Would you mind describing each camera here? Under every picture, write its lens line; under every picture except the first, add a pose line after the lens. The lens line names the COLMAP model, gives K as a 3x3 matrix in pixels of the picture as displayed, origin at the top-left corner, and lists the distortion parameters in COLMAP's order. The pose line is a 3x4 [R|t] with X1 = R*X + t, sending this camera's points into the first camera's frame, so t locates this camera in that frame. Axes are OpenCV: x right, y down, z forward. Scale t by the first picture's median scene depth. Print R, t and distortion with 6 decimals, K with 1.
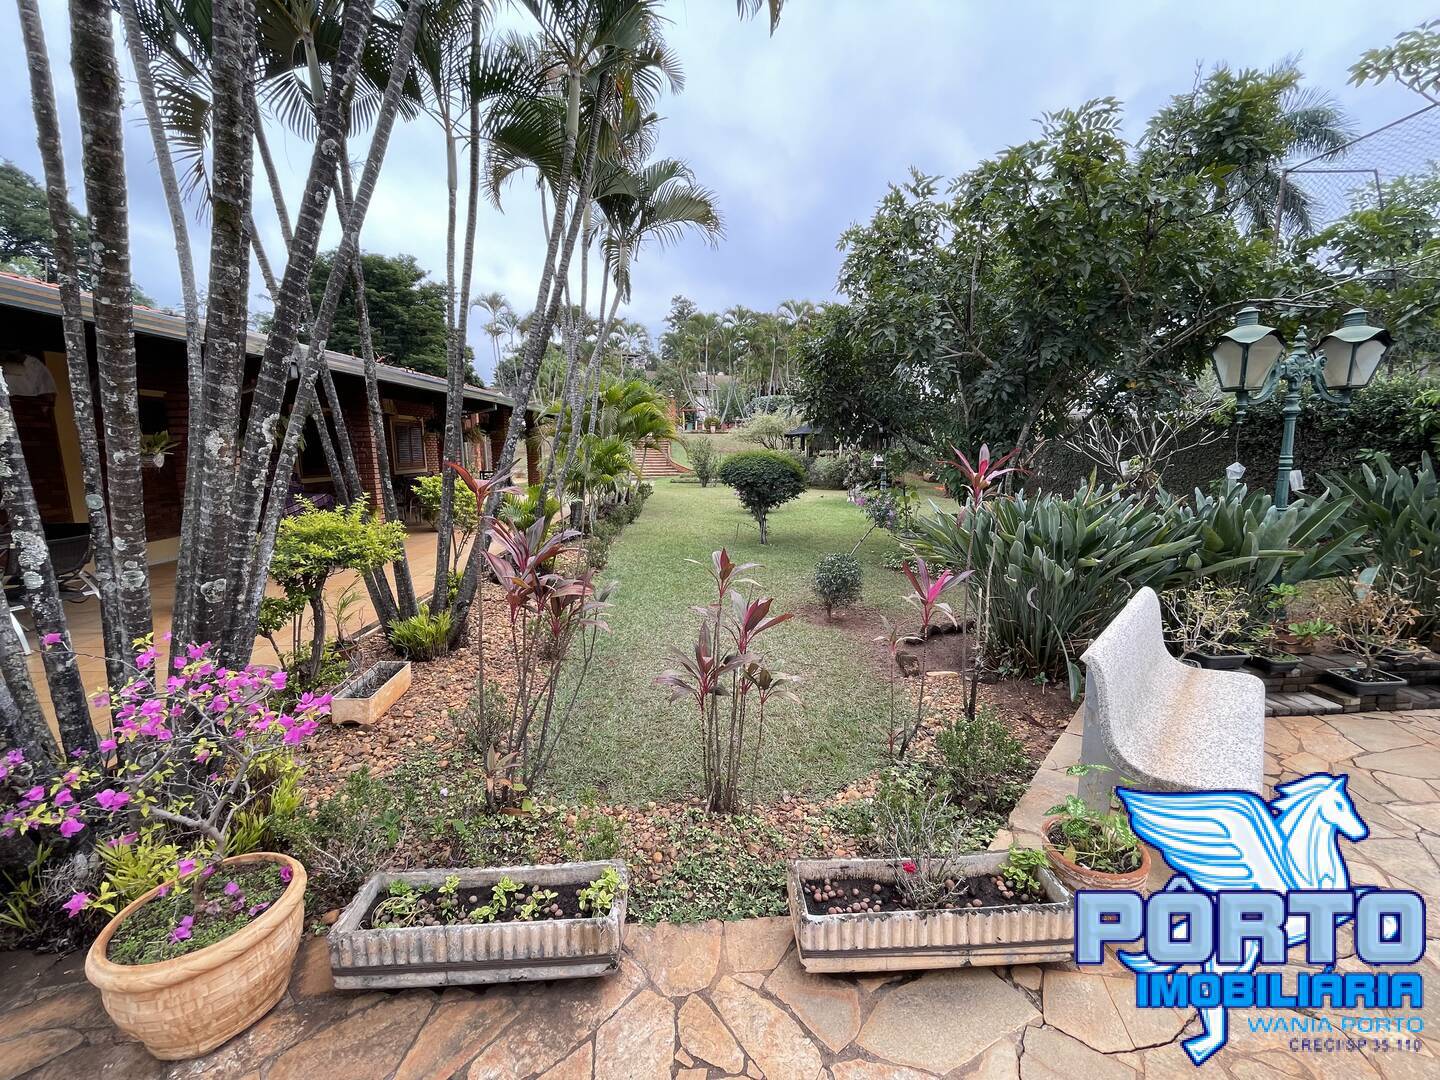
lens RADIAL K [[580.6, 0, 715.4], [0, 580.6, 540.9], [0, 0, 1]] dist [-0.006193, 0.000059]
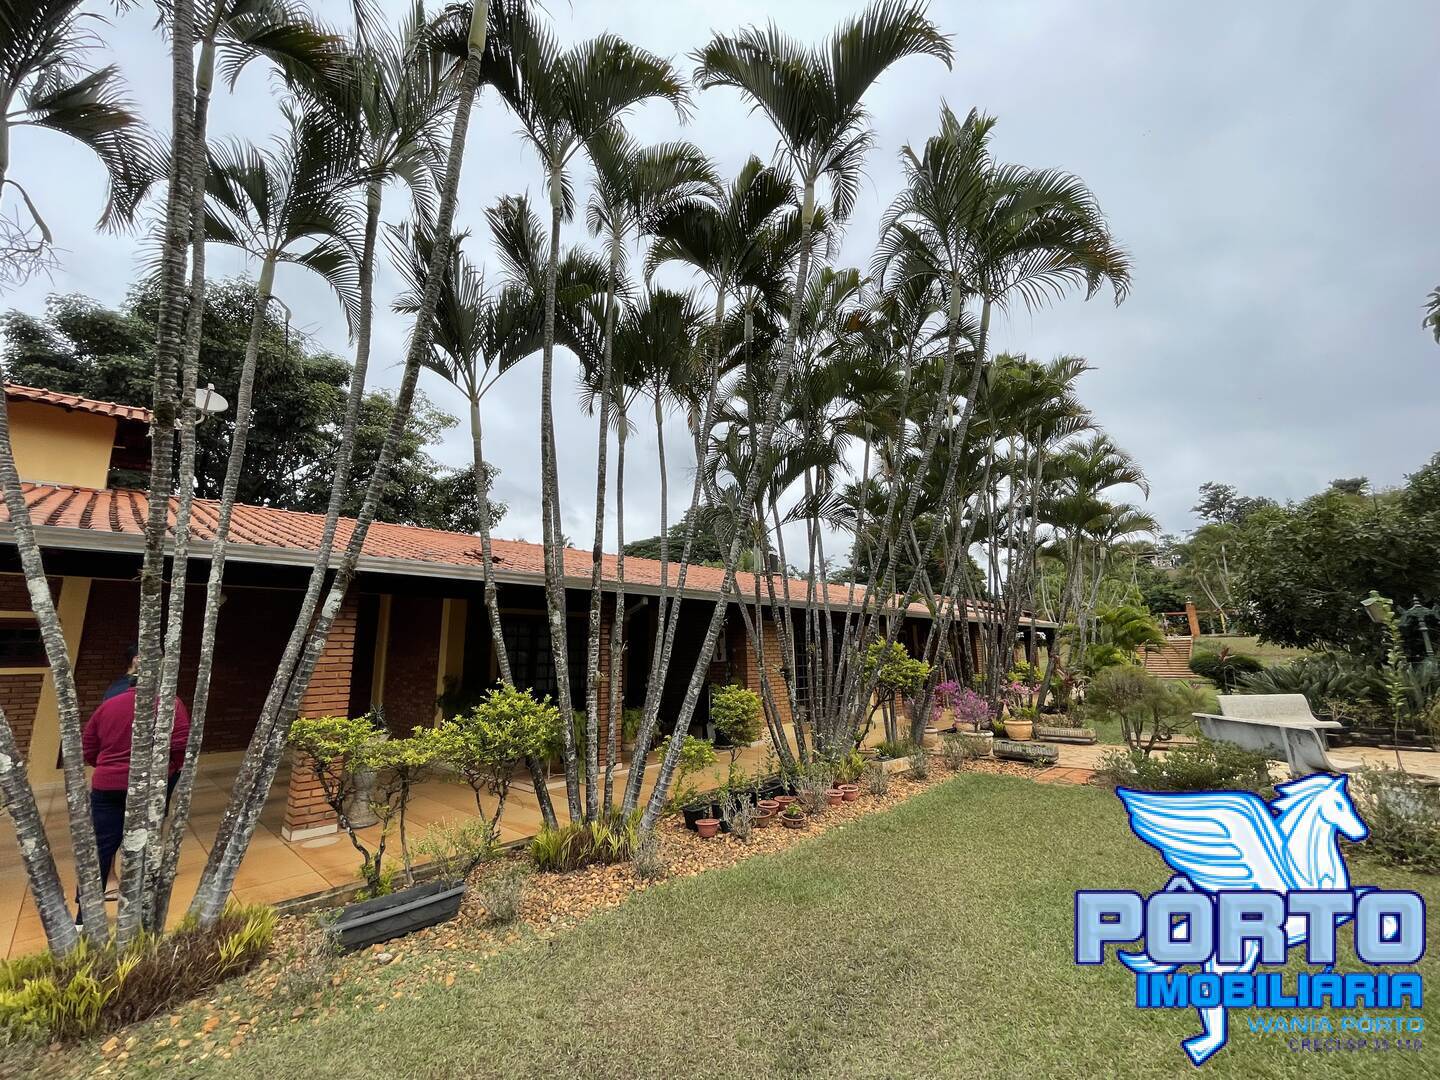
lens RADIAL K [[580.6, 0, 715.4], [0, 580.6, 540.9], [0, 0, 1]] dist [-0.006193, 0.000059]
pose [[0.696053, -0.141810, -0.703846, 0.209319], [-0.111373, 0.947110, -0.300962, 0.139925], [0.709300, 0.287876, 0.643445, -0.803022]]
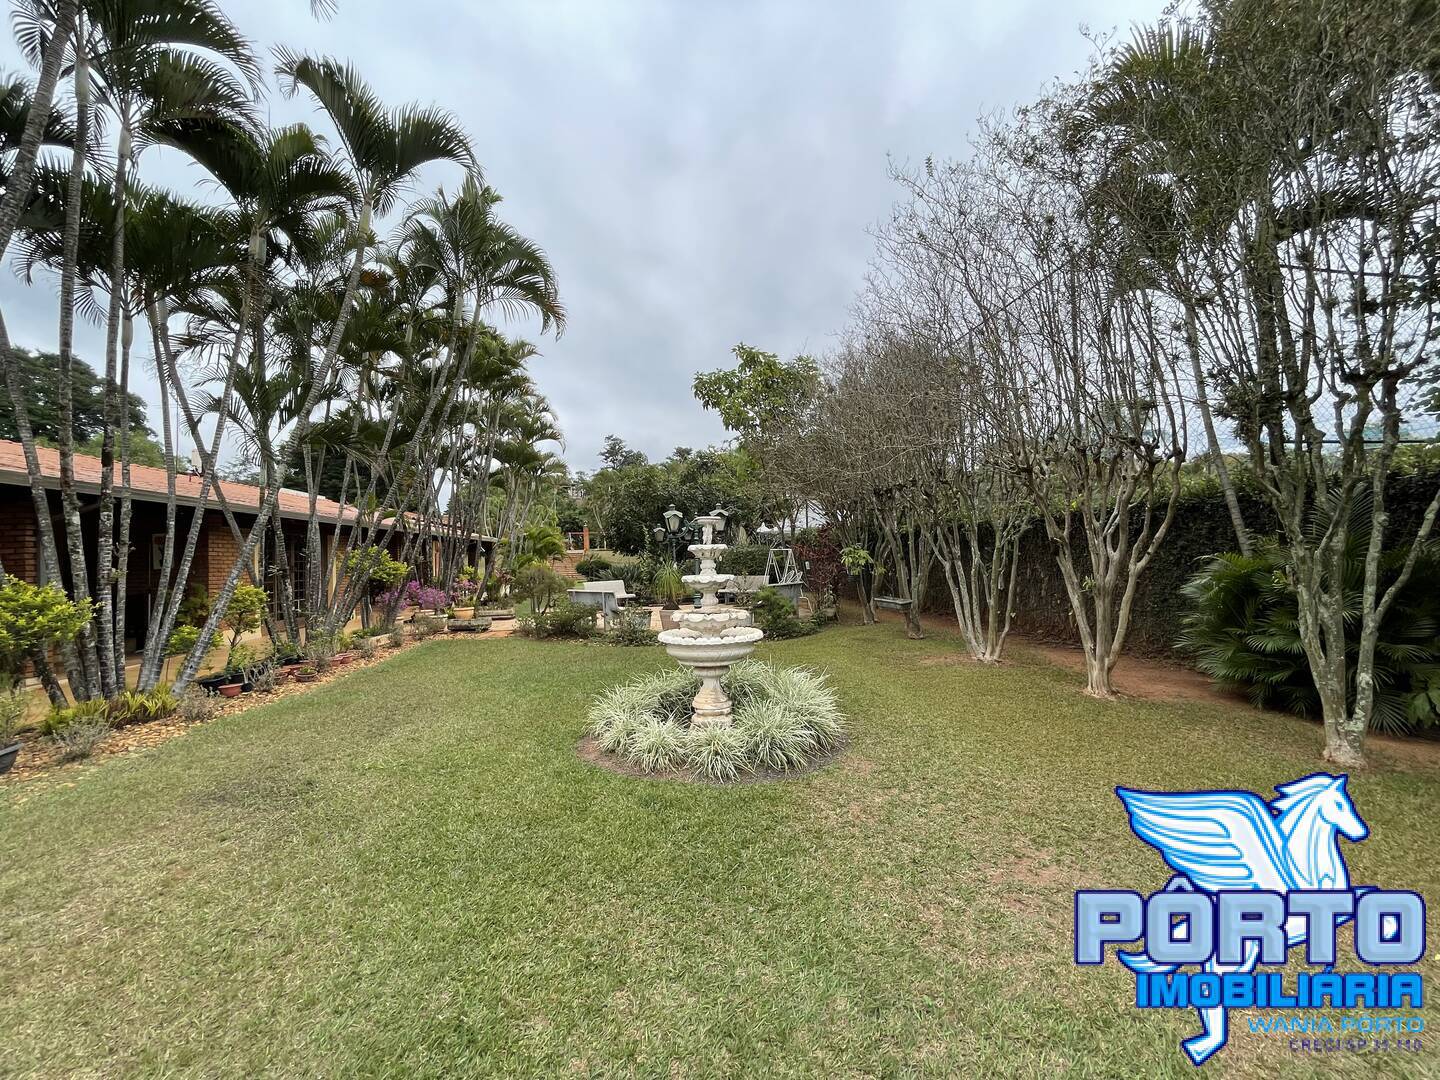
lens RADIAL K [[580.6, 0, 715.4], [0, 580.6, 540.9], [0, 0, 1]] dist [-0.006193, 0.000059]
pose [[0.995134, -0.017653, 0.096936, 0.268057], [0.036445, 0.979990, -0.195683, 0.196699], [-0.091542, 0.198264, 0.975865, -1.053915]]
